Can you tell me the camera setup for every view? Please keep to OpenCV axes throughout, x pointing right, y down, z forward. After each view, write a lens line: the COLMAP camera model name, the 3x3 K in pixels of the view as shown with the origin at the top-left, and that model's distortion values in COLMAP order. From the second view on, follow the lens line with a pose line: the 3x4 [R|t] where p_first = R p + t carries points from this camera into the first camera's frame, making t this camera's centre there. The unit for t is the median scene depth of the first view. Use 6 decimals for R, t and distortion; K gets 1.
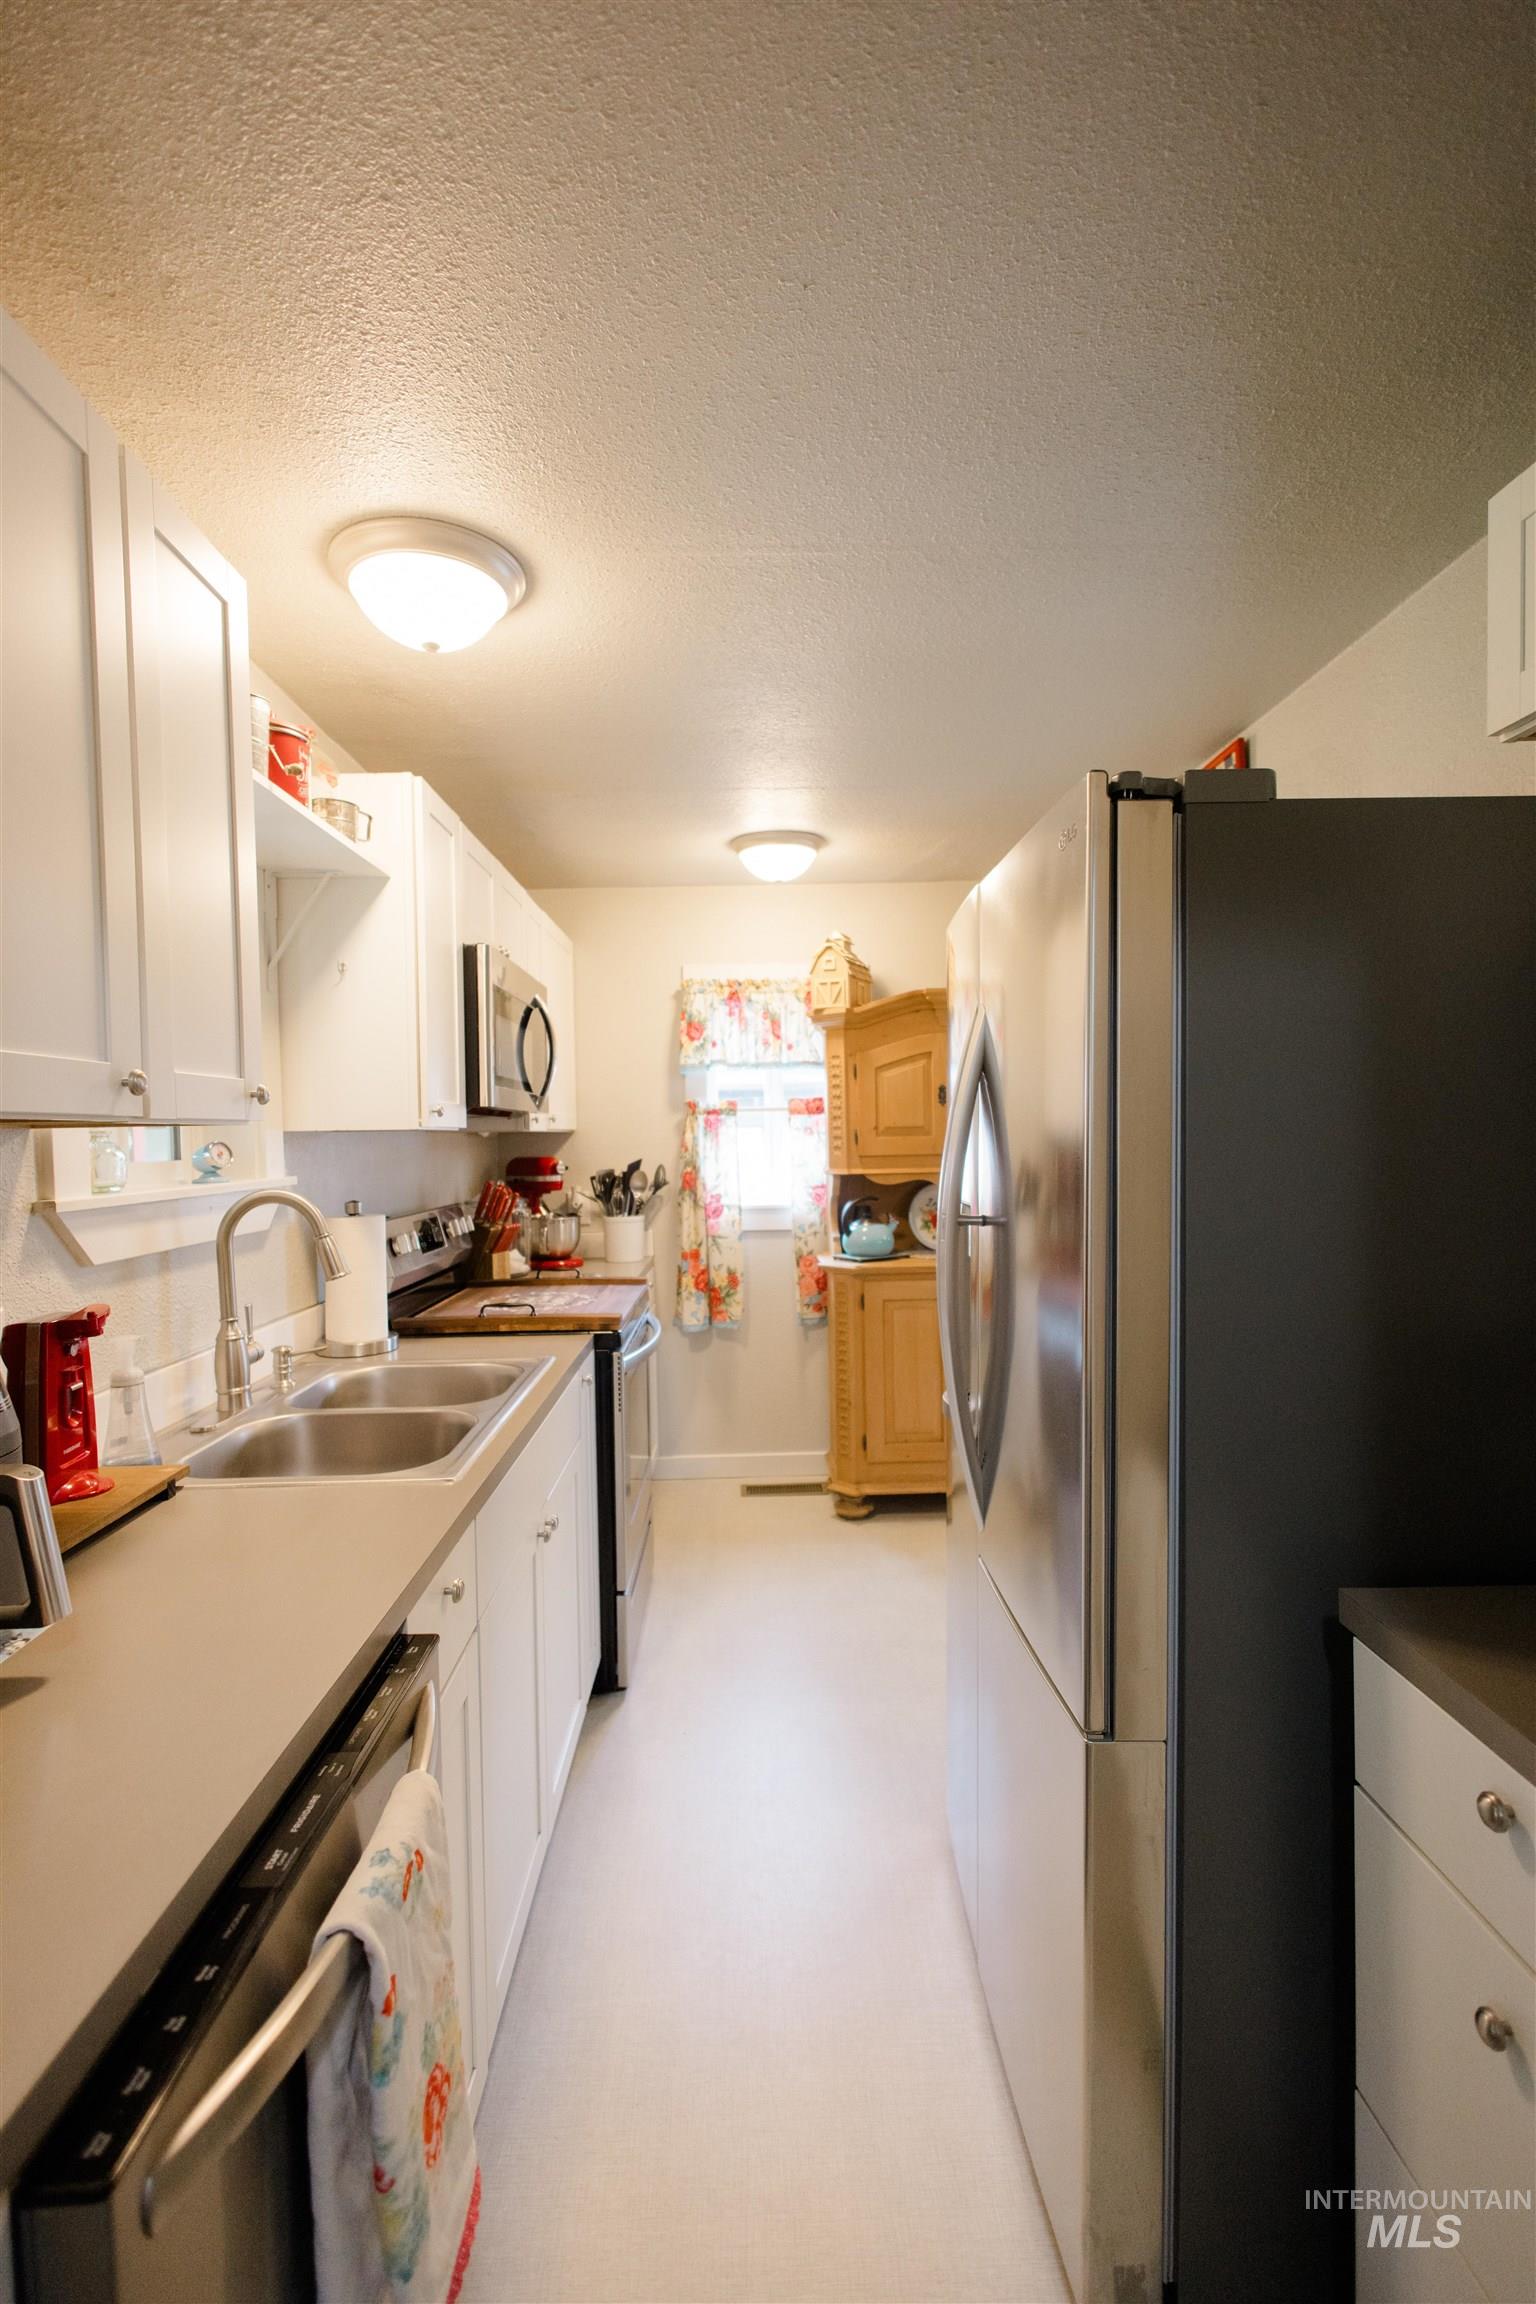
lens RADIAL K [[1093.8, 0, 768.0], [0, 1093.8, 1152.0], [0, 0, 1]] dist [0.023133, -0.000558]
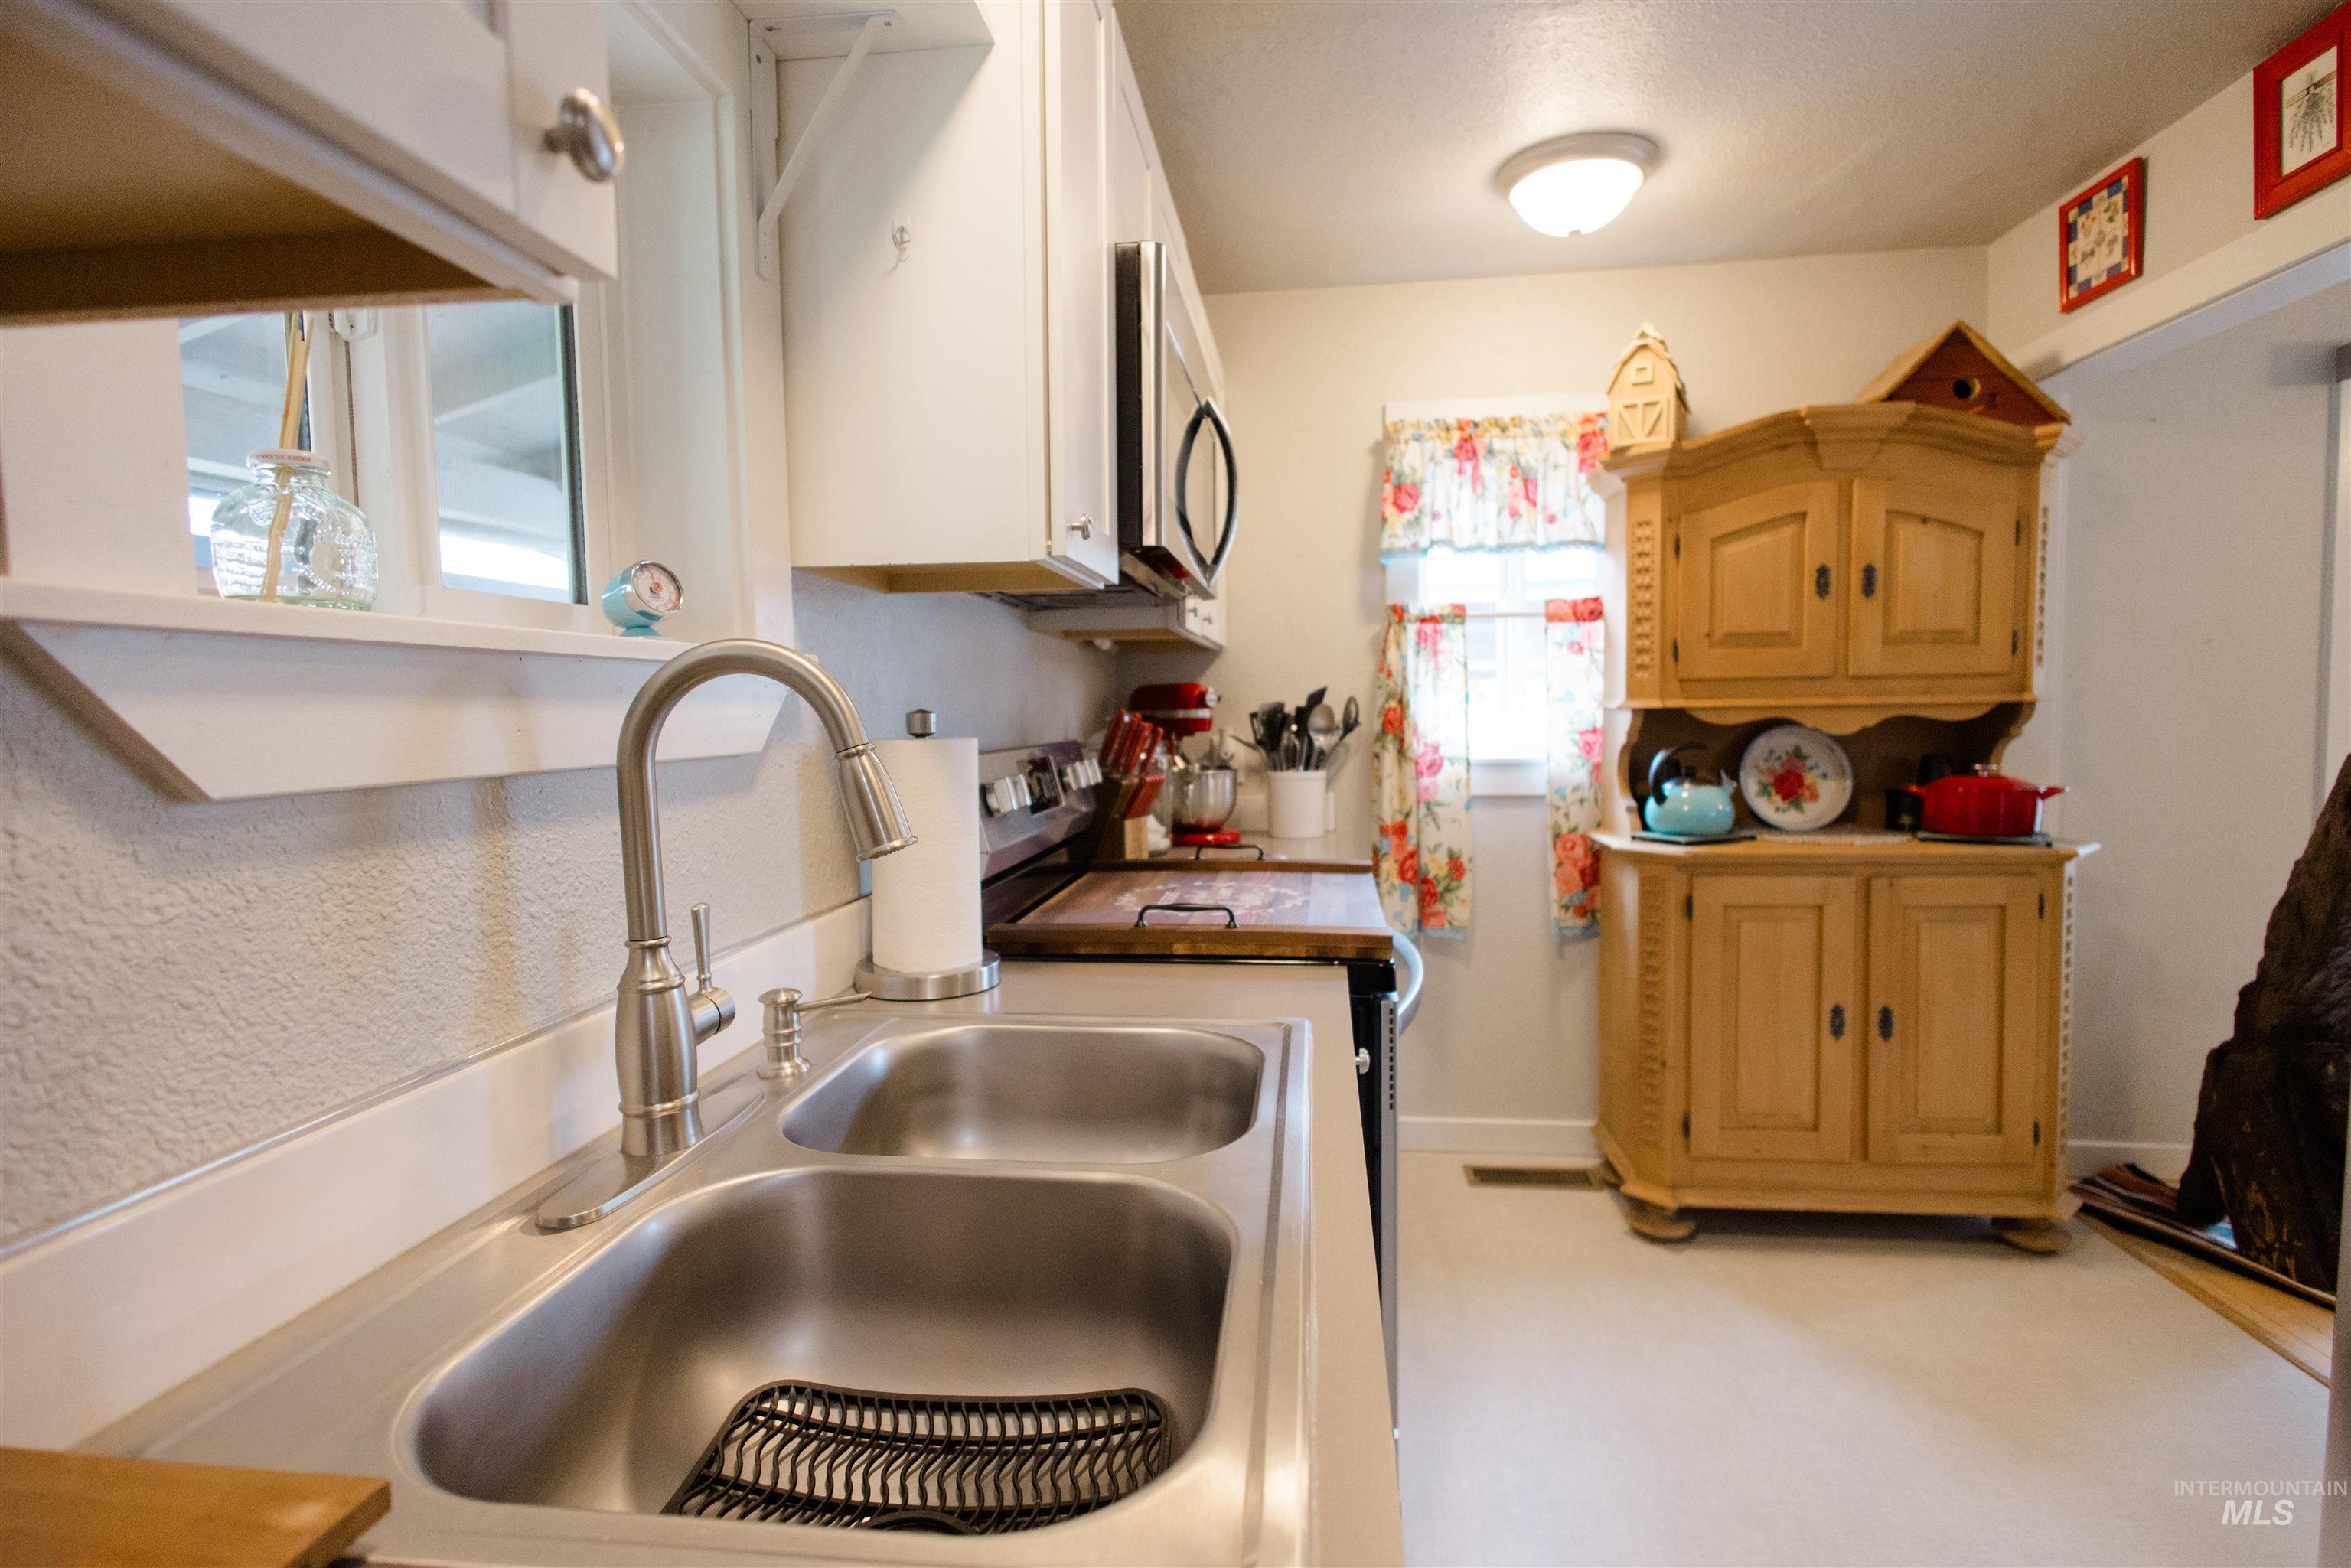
lens RADIAL K [[989.7, 0, 1149.0], [0, 989.7, 780.6], [0, 0, 1]] dist [0.001323, 0.000012]
pose [[0.991151, 0.012260, -0.132168, -0.147055], [-0.007481, 0.999302, 0.036594, 0.044043], [0.132525, -0.035281, 0.990552, 0.386667]]
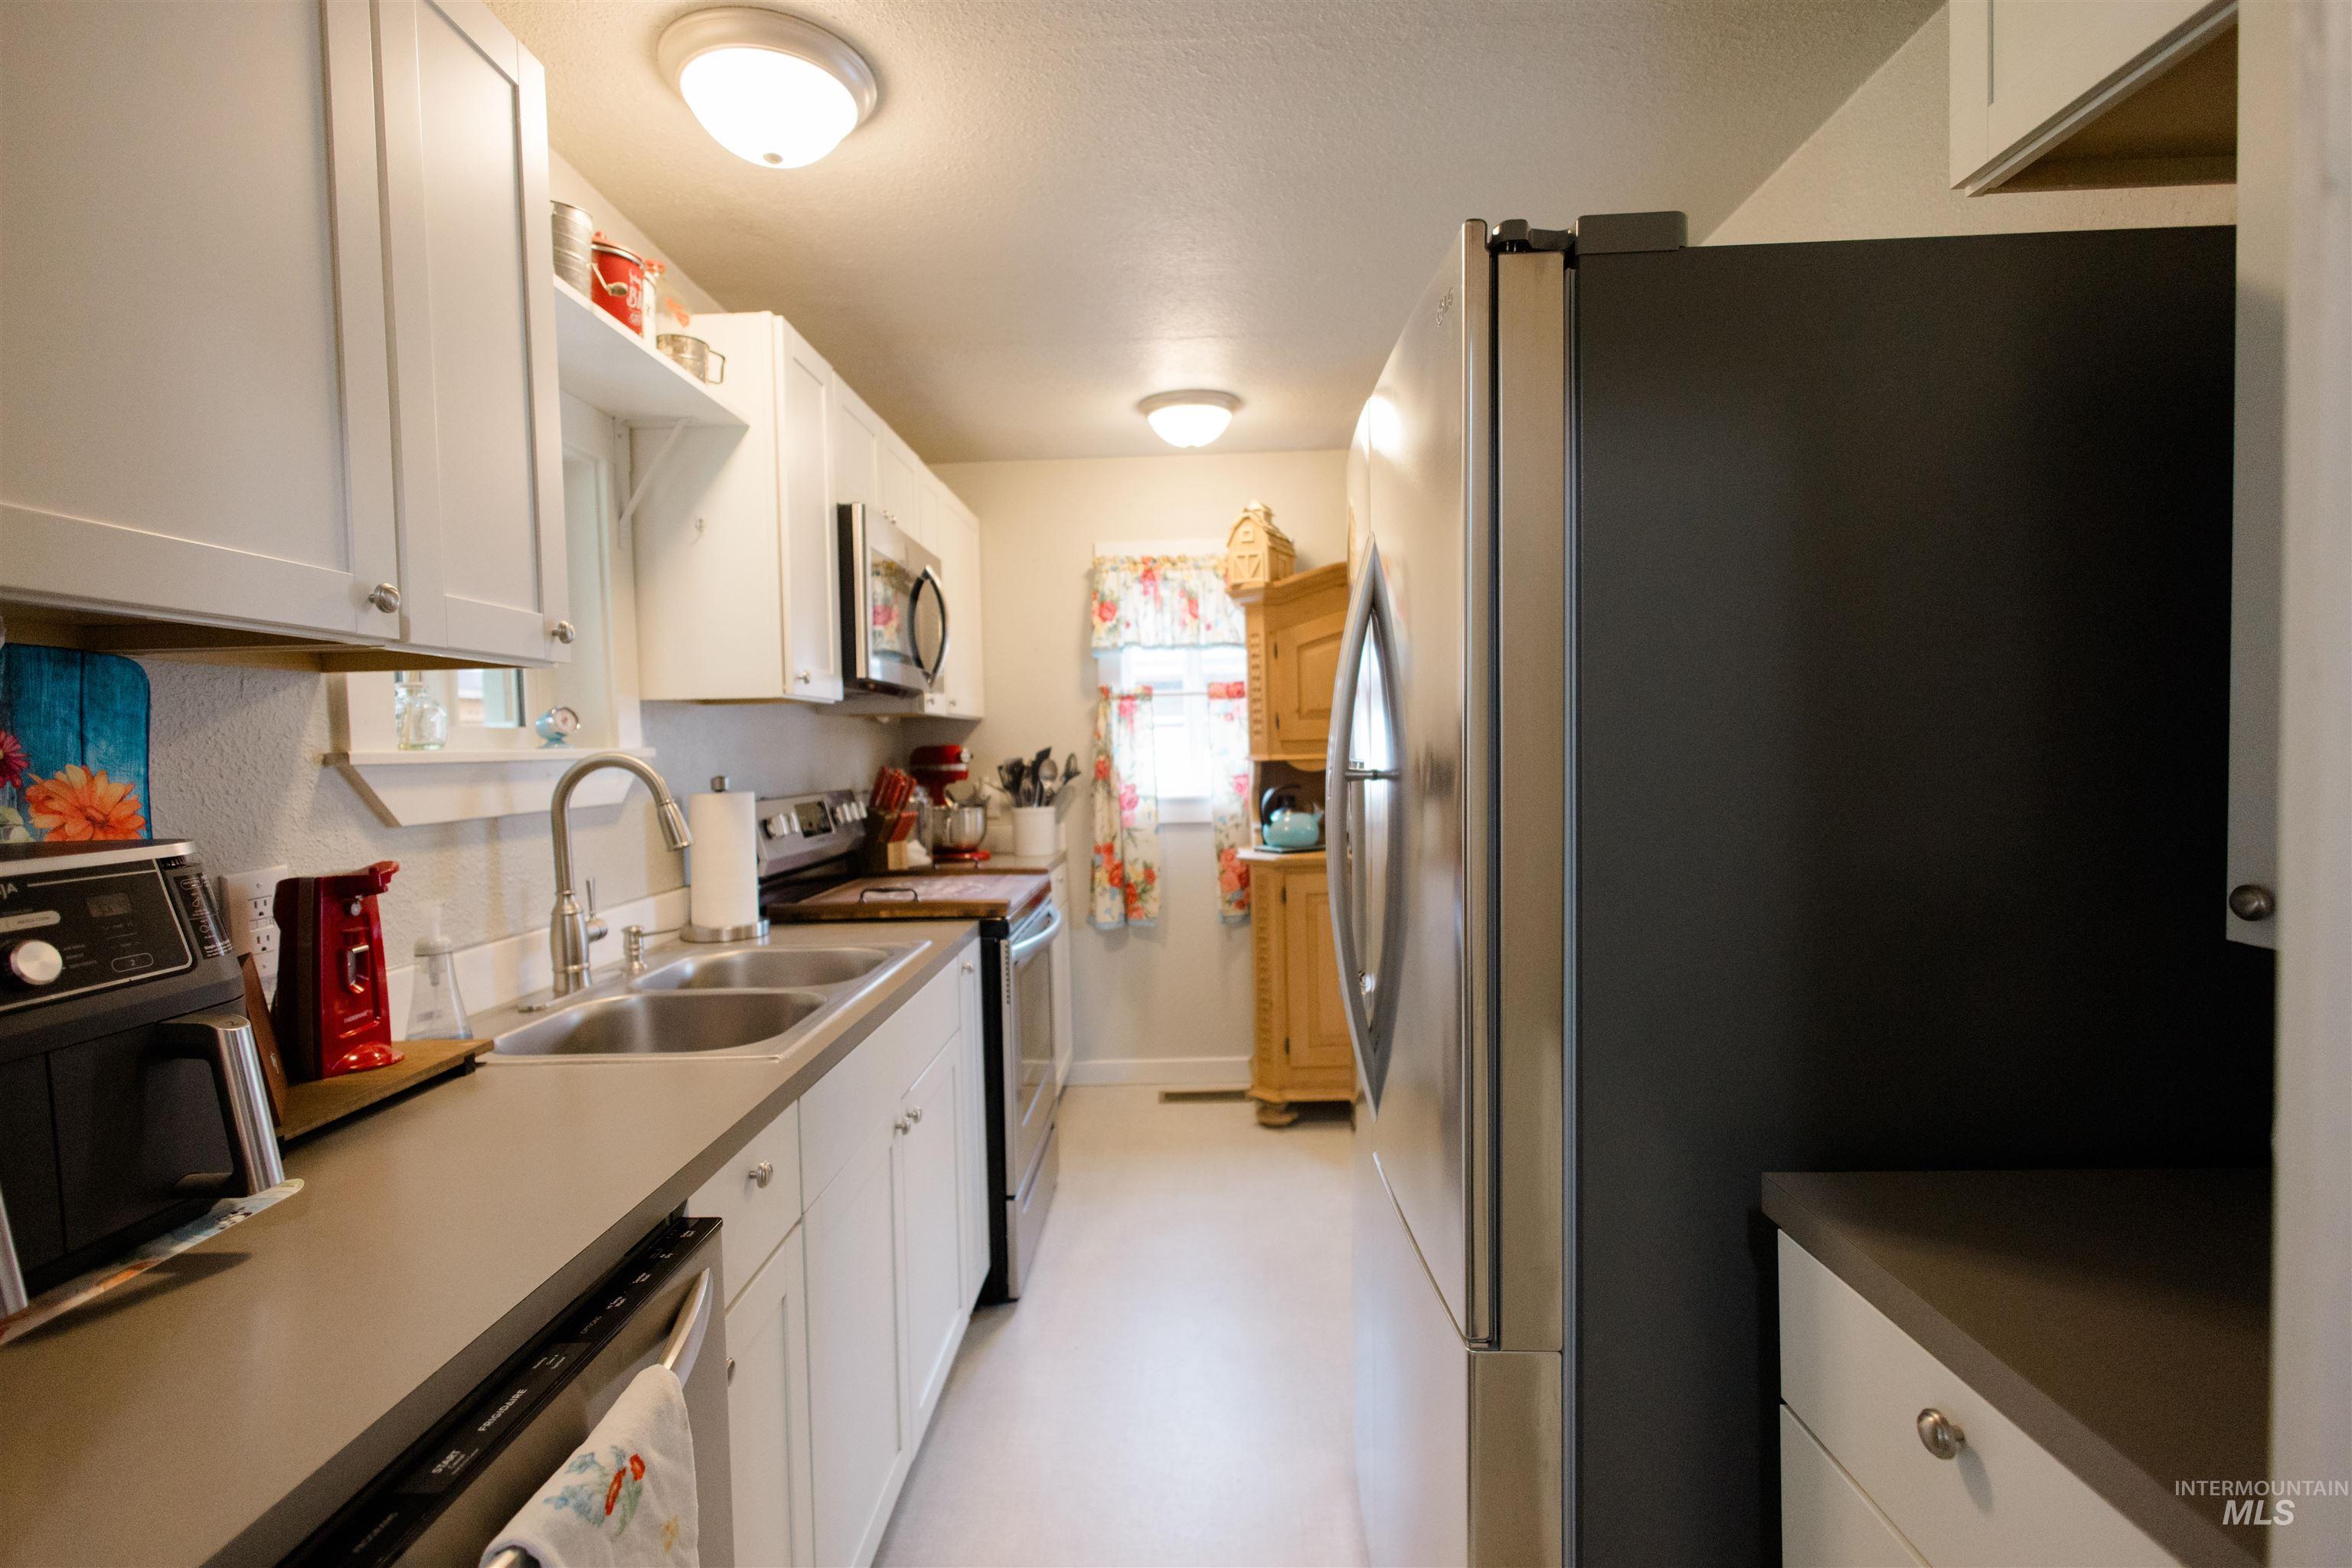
lens RADIAL K [[1107.4, 0, 1189.5], [0, 1107.4, 783.8], [0, 0, 1]] dist [0.021188, -0.000698]
pose [[0.999036, -0.006123, -0.043472, 0.046511], [0.006351, 0.999967, 0.005106, 0.035252], [0.043440, -0.005377, 0.999042, 0.050024]]
